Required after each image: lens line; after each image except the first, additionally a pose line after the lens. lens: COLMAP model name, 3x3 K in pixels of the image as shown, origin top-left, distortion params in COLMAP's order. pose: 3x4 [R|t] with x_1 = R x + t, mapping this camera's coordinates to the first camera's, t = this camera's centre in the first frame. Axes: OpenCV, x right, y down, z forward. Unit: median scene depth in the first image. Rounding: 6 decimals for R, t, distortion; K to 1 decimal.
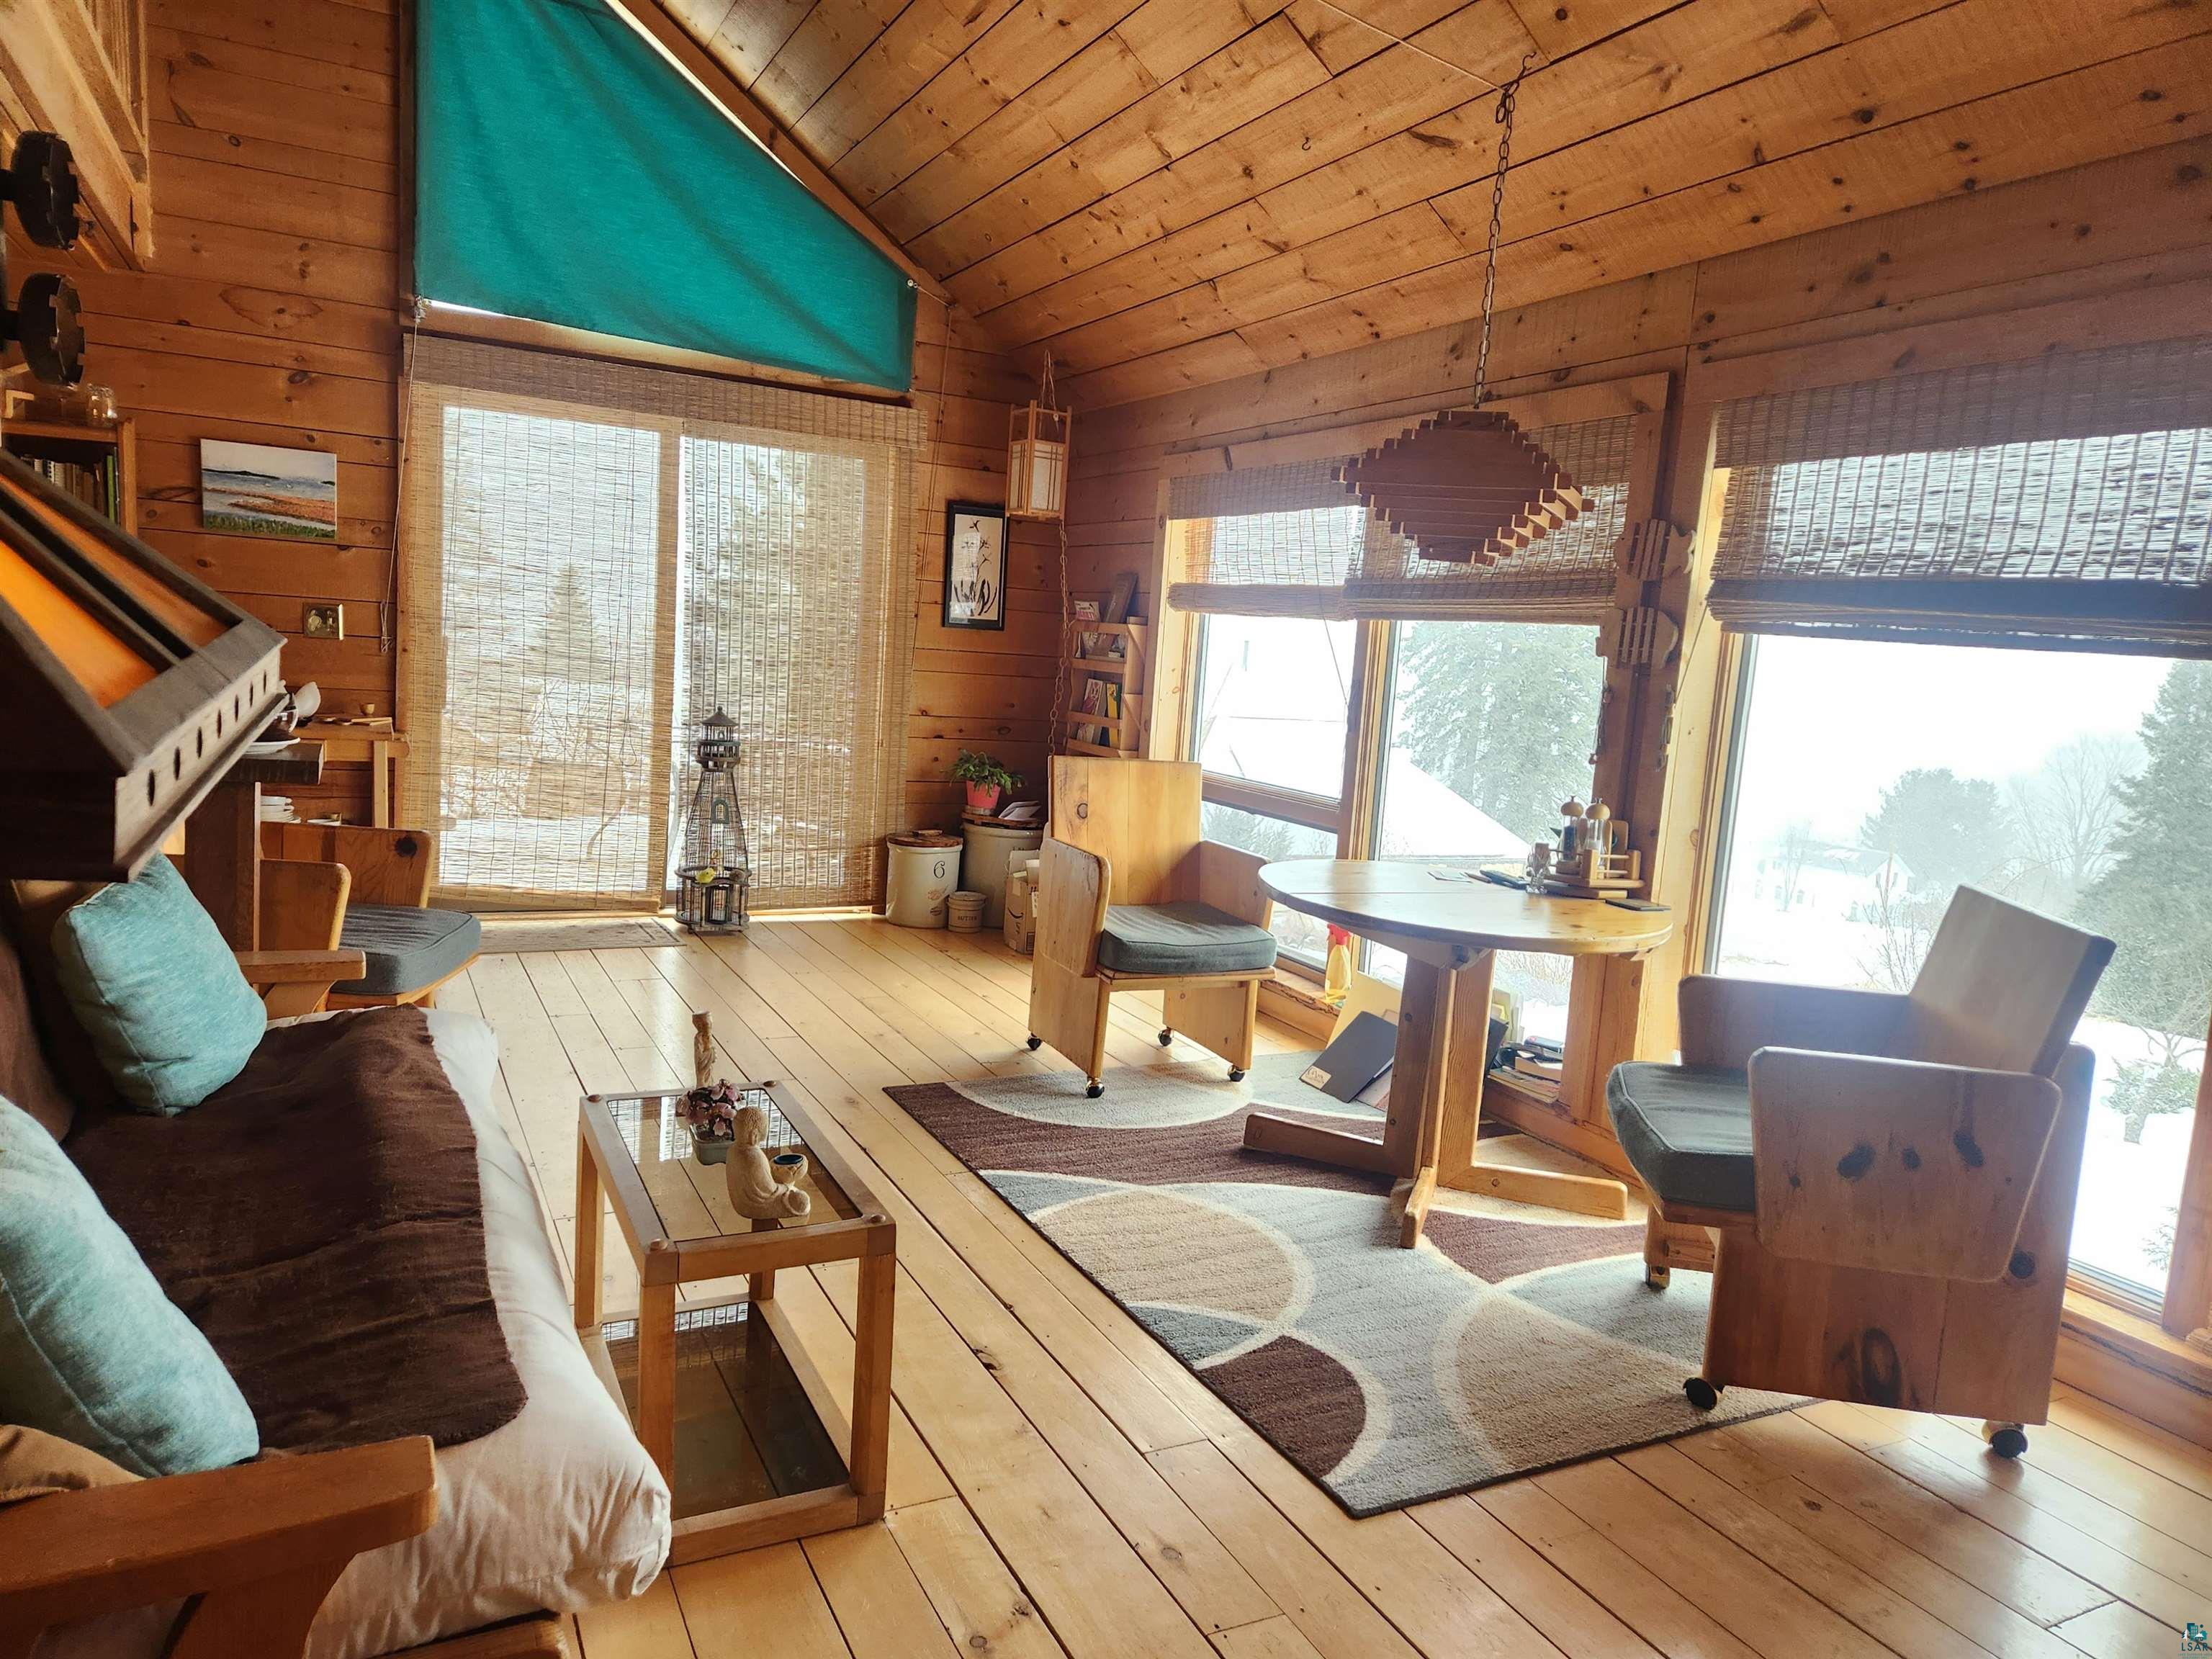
lens RADIAL K [[1477.3, 0, 1103.9], [0, 1477.3, 843.3], [0, 0, 1]] dist [0.083703, -0.070115]
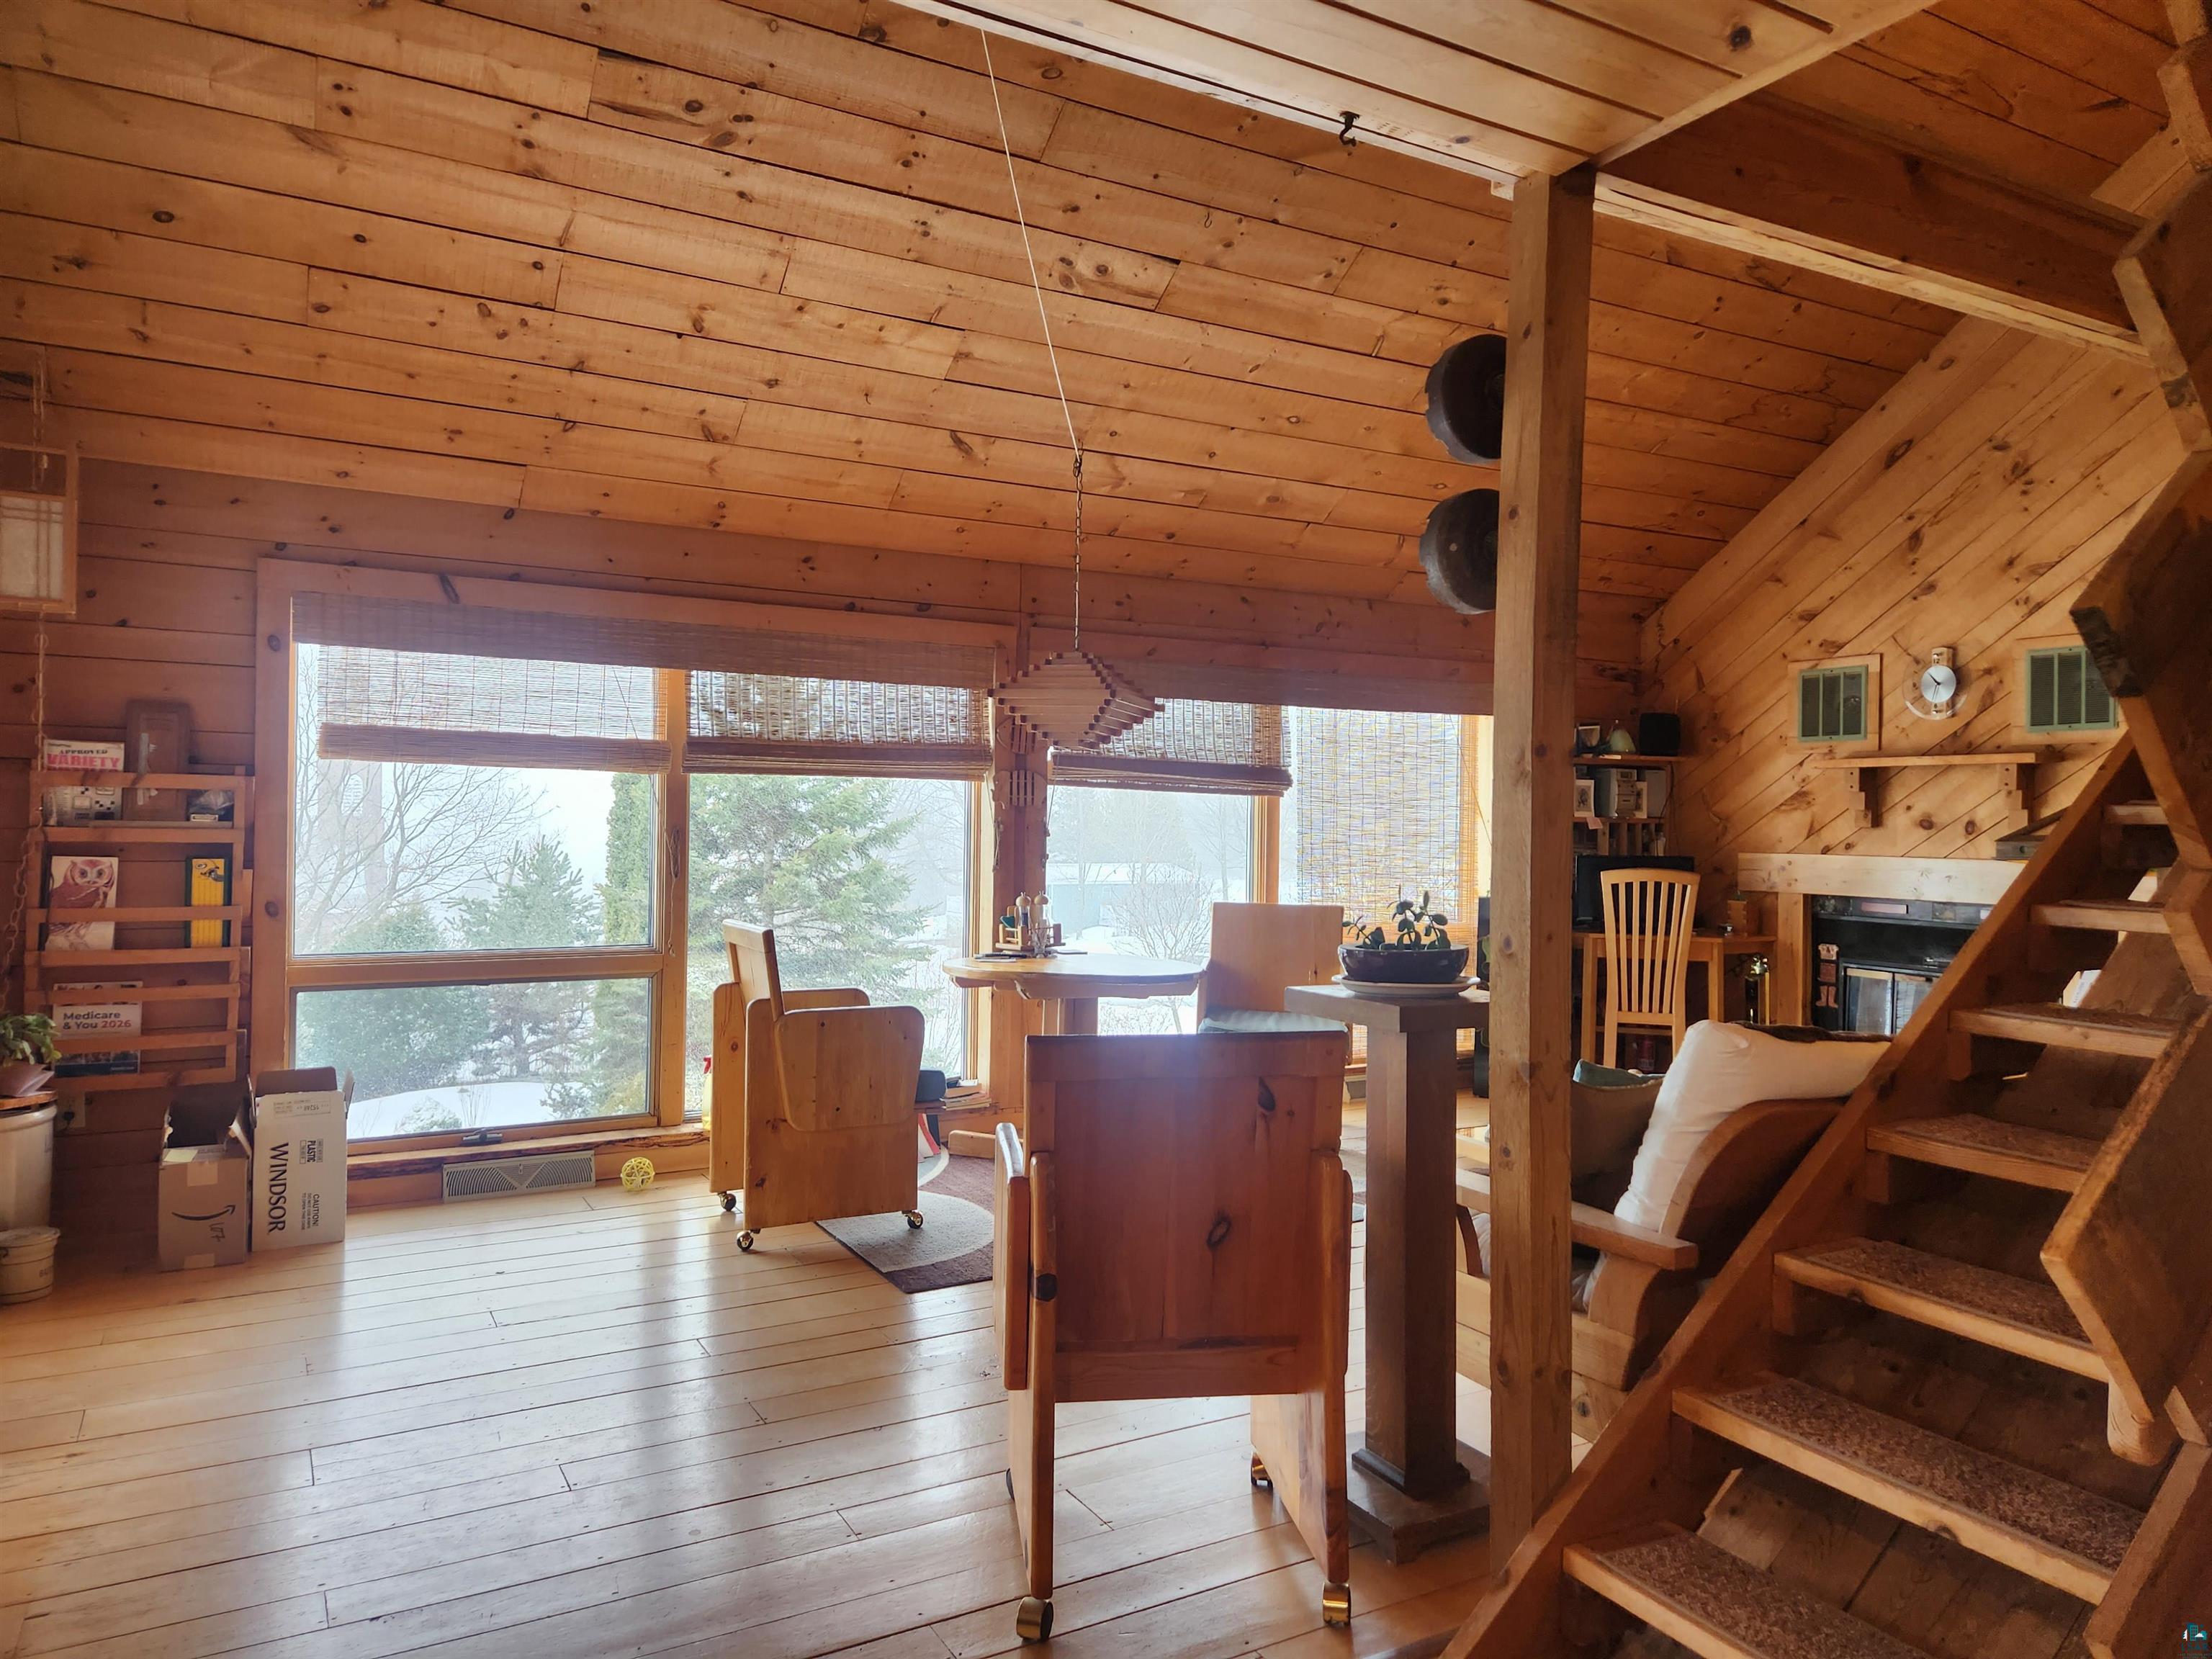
lens RADIAL K [[1477.3, 0, 1088.2], [0, 1477.3, 829.8], [0, 0, 1]] dist [0.083703, -0.070115]
pose [[-0.046729, -0.077338, 0.995909, -0.758490], [0.117370, 0.989667, 0.082361, -0.135351], [-0.991988, 0.120738, -0.037169, 0.621680]]
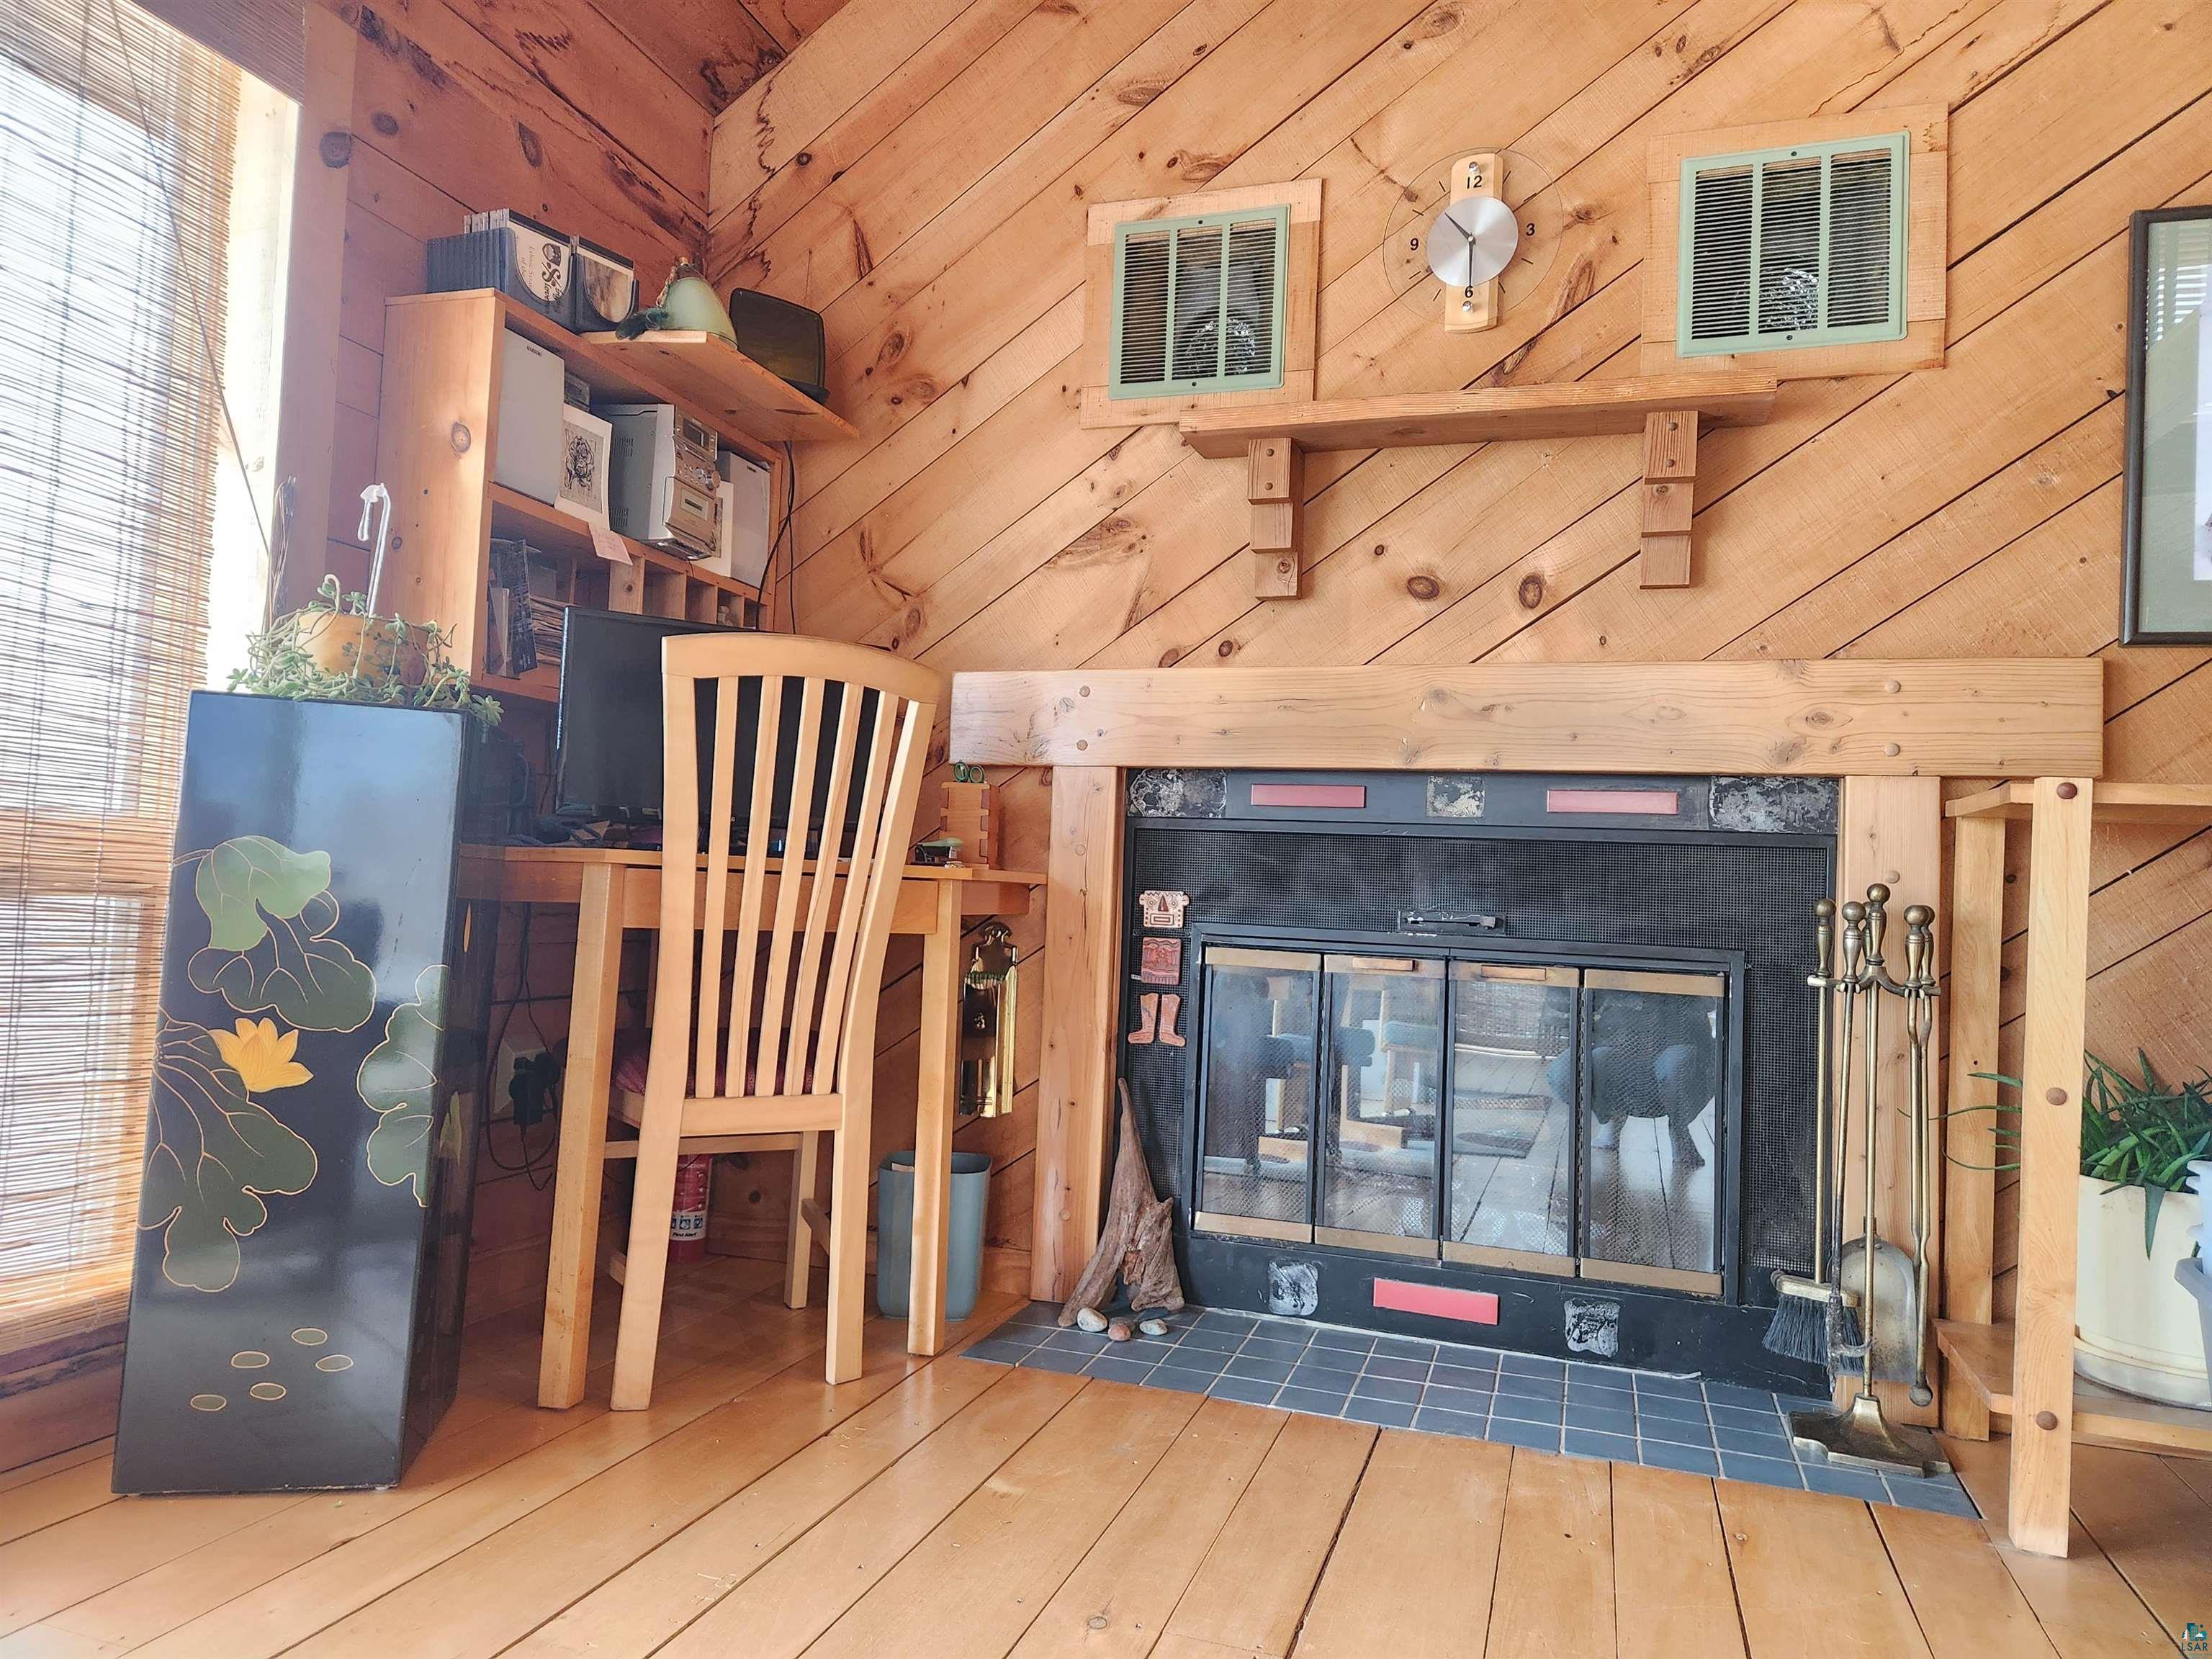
lens RADIAL K [[1477.3, 0, 1095.5], [0, 1477.3, 813.7], [0, 0, 1]] dist [0.083703, -0.070115]
pose [[-0.707556, -0.055722, 0.704457, 0.029469], [0.003623, 0.996587, 0.082468, 0.047109], [-0.706648, 0.060903, -0.704940, 0.372264]]
